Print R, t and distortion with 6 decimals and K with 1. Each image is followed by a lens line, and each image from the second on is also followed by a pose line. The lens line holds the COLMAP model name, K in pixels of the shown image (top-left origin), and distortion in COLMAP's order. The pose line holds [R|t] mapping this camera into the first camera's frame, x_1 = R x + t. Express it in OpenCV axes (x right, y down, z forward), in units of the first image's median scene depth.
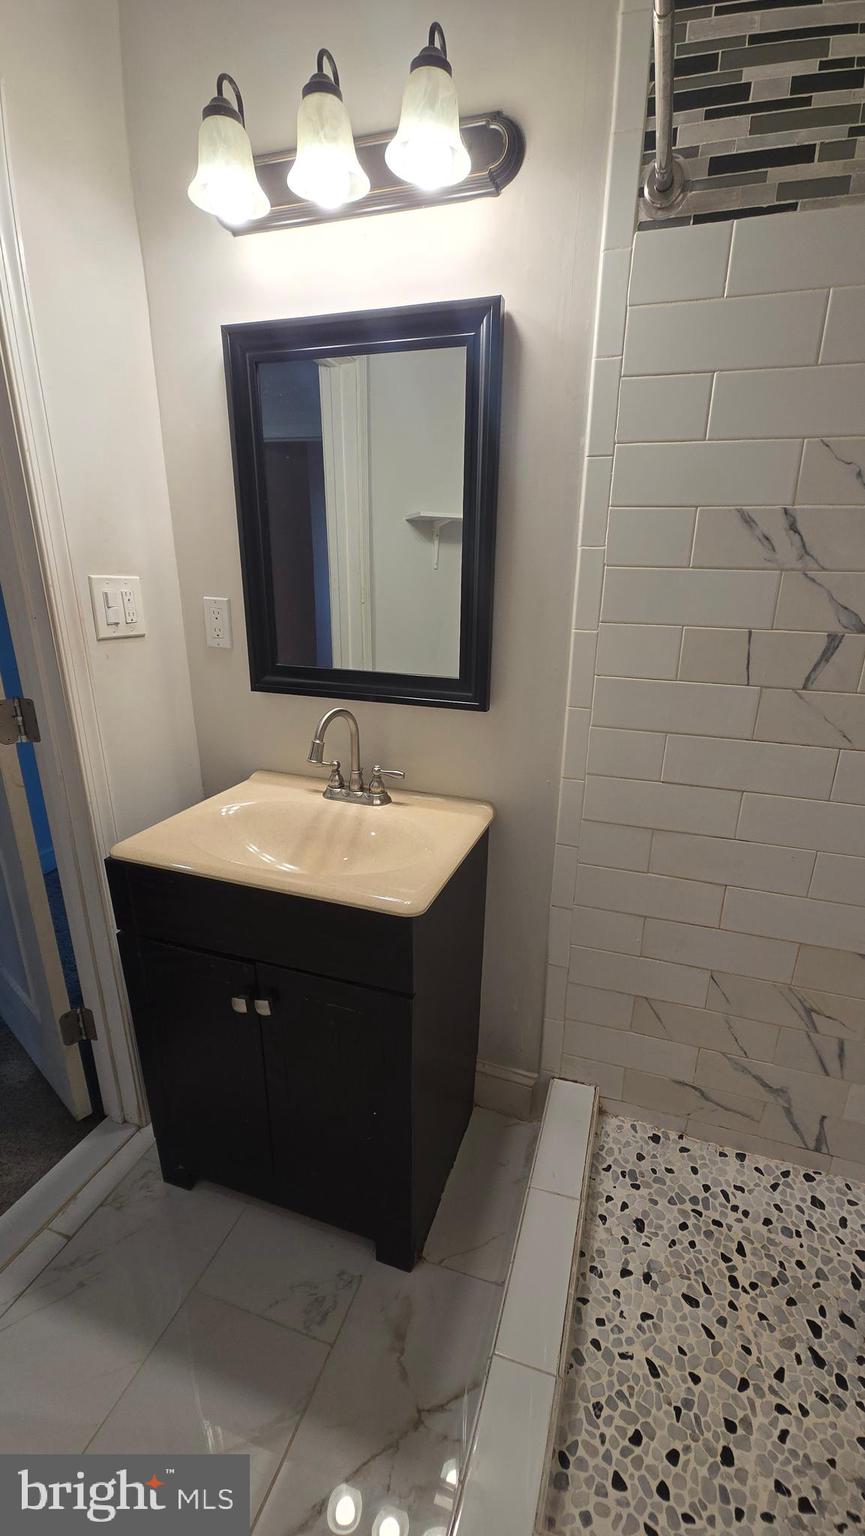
lens RADIAL K [[623.6, 0, 462.9], [0, 623.6, 784.2], [0, 0, 1]] dist [0.020878, -0.011033]
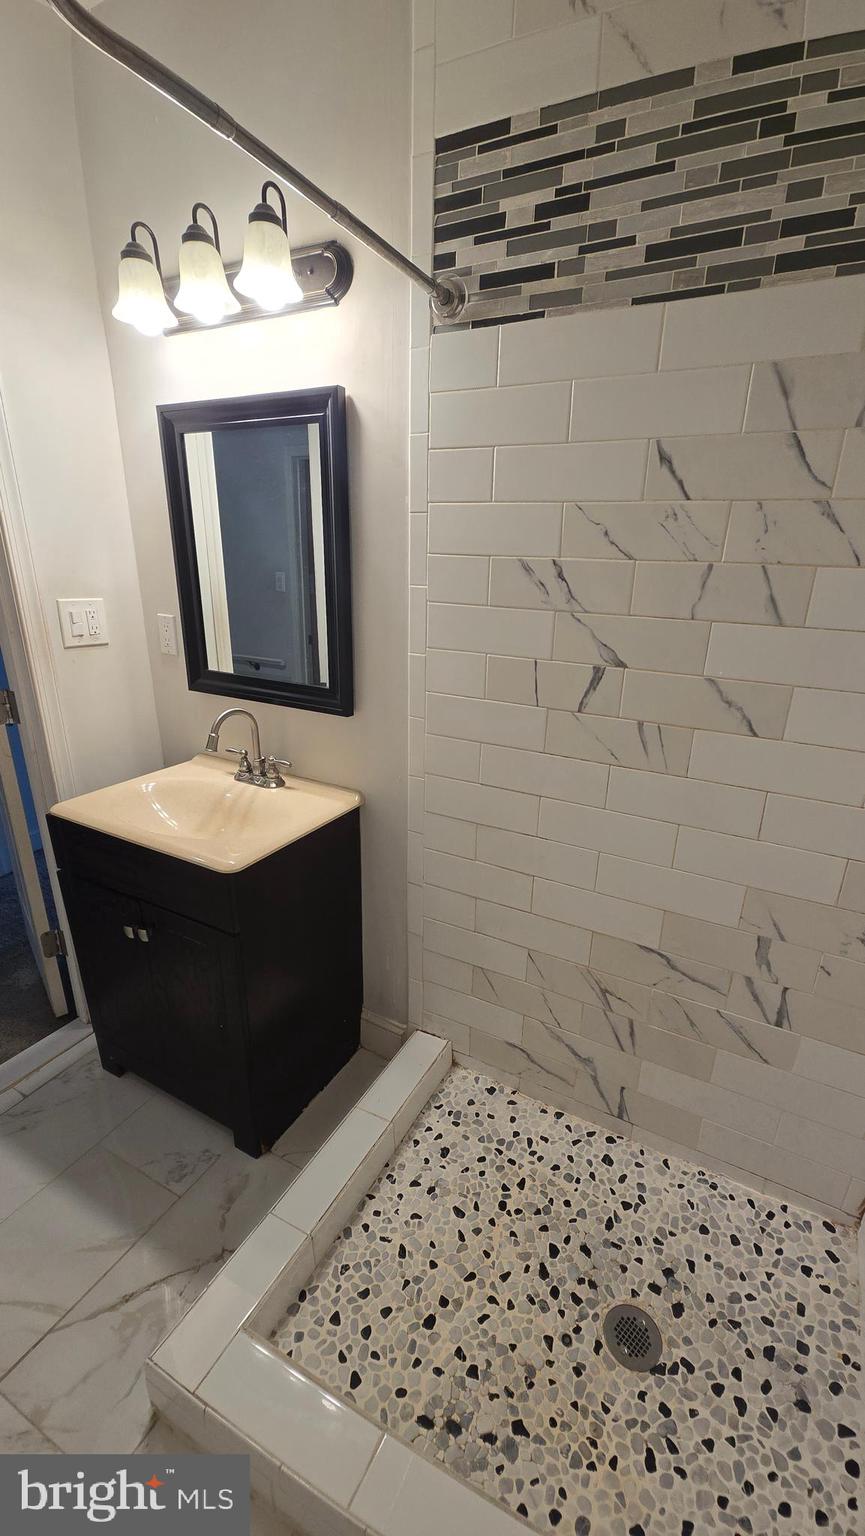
lens RADIAL K [[623.6, 0, 462.9], [0, 623.6, 784.2], [0, 0, 1]] dist [0.020878, -0.011033]
pose [[0.985695, 0.063807, -0.155991, 0.489371], [-0.061248, 0.997898, 0.021156, -0.026707], [0.157013, -0.011300, 0.987532, -0.177064]]
